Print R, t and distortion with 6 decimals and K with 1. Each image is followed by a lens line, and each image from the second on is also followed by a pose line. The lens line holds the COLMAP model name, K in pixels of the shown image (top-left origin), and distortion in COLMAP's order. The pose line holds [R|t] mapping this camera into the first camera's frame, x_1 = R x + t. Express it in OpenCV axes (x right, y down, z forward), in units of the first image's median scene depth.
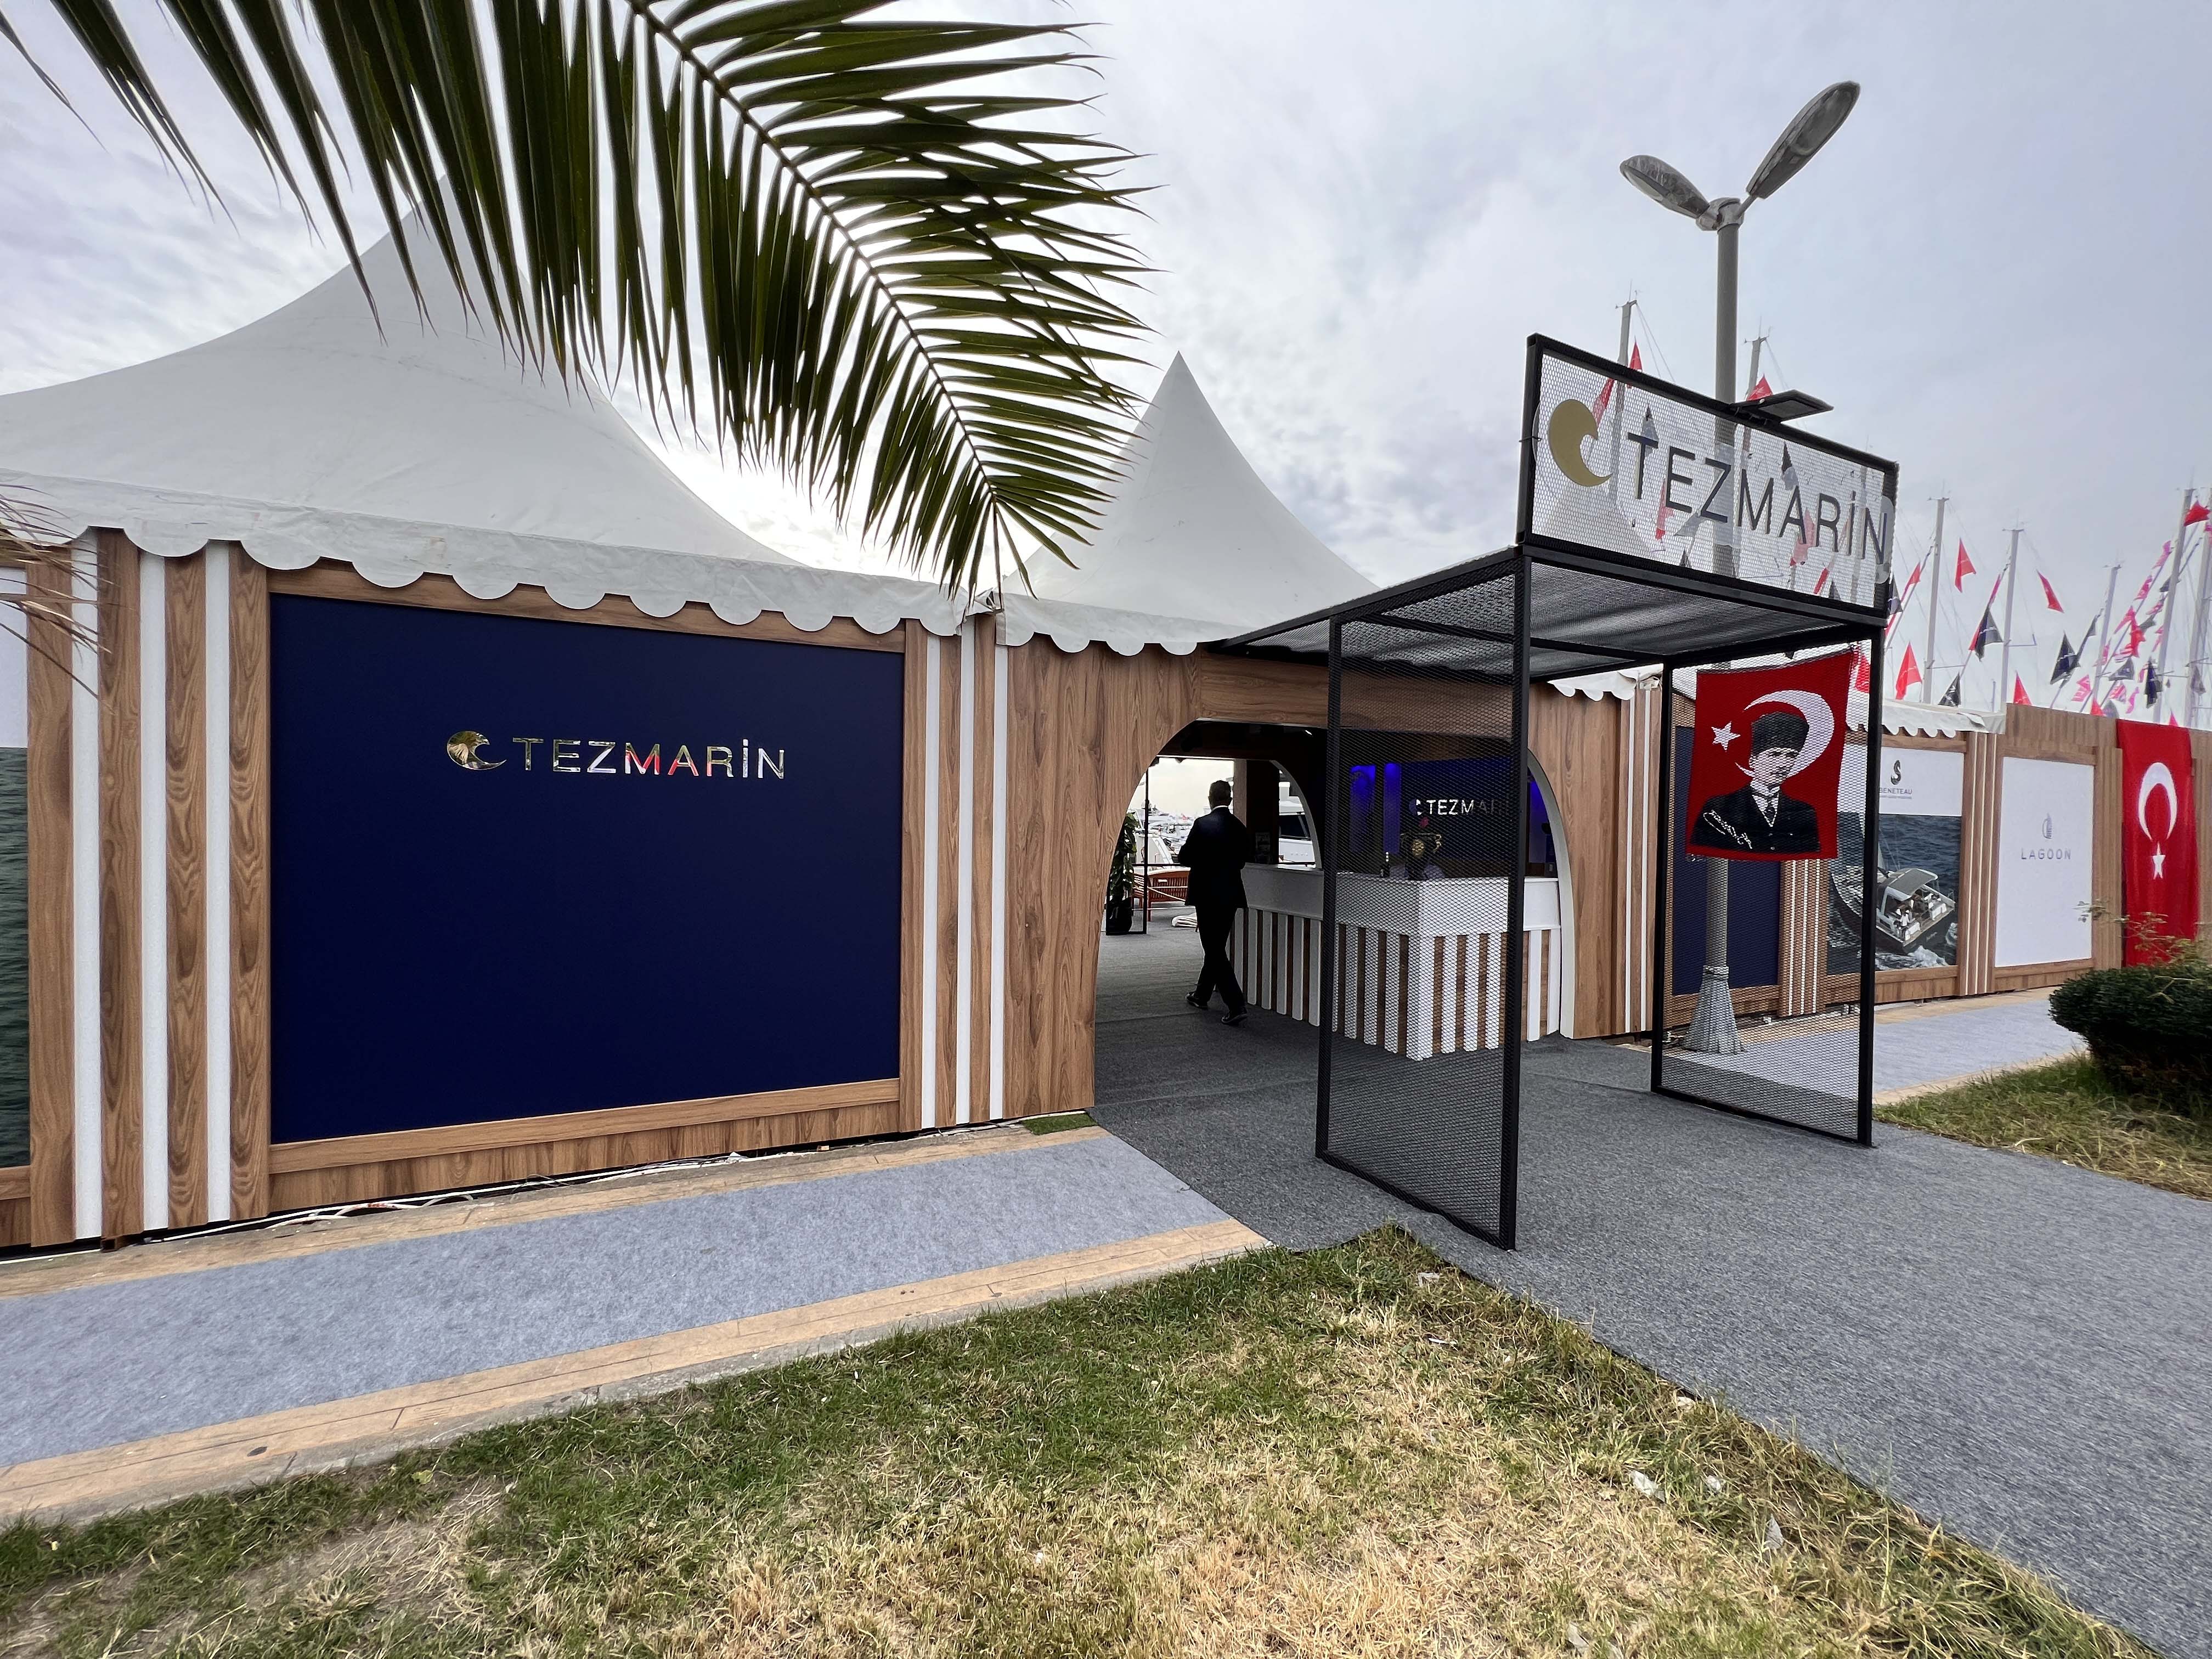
lens RADIAL K [[906.2, 0, 1136.5], [0, 906.2, 846.4], [0, 0, 1]] dist [-0.001324, -0.000264]
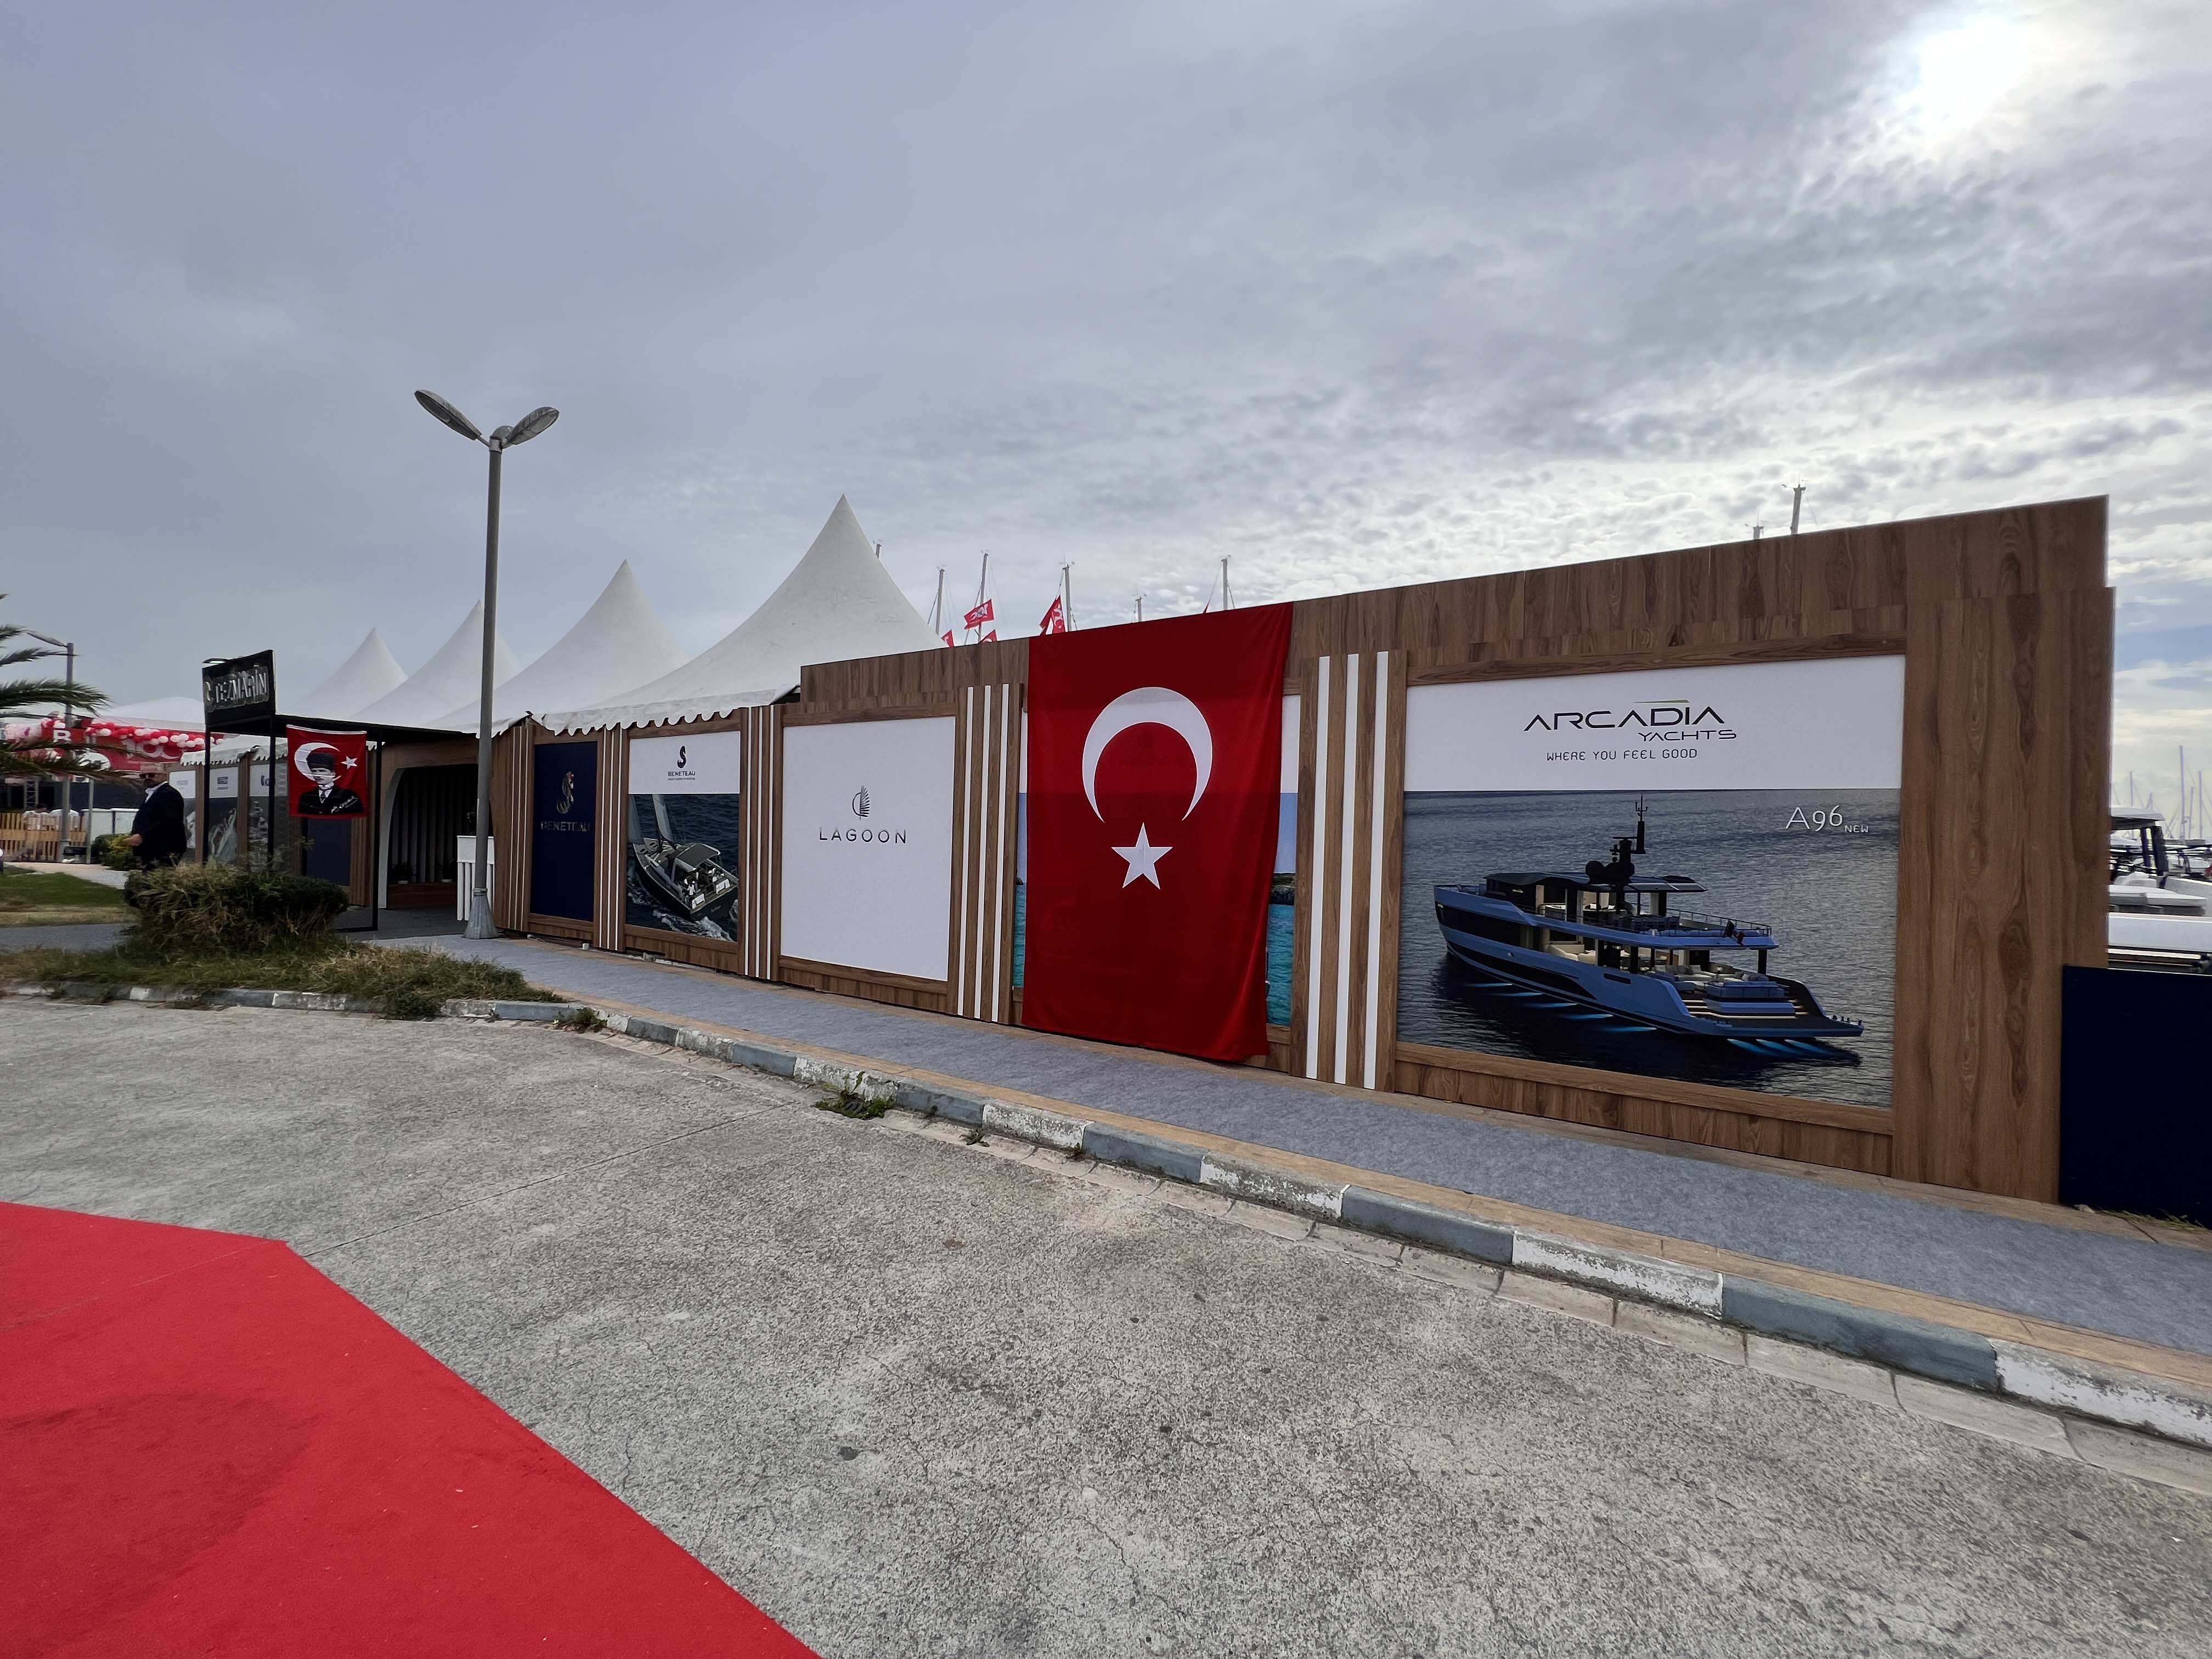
lens RADIAL K [[887.4, 0, 1099.6], [0, 887.4, 834.3], [0, 0, 1]] dist [-0.003081, 0.000515]
pose [[0.513763, 0.005404, -0.857915, 1.958874], [-0.028906, 0.999521, -0.011014, 0.011162], [0.857445, 0.030458, 0.513673, 0.838740]]
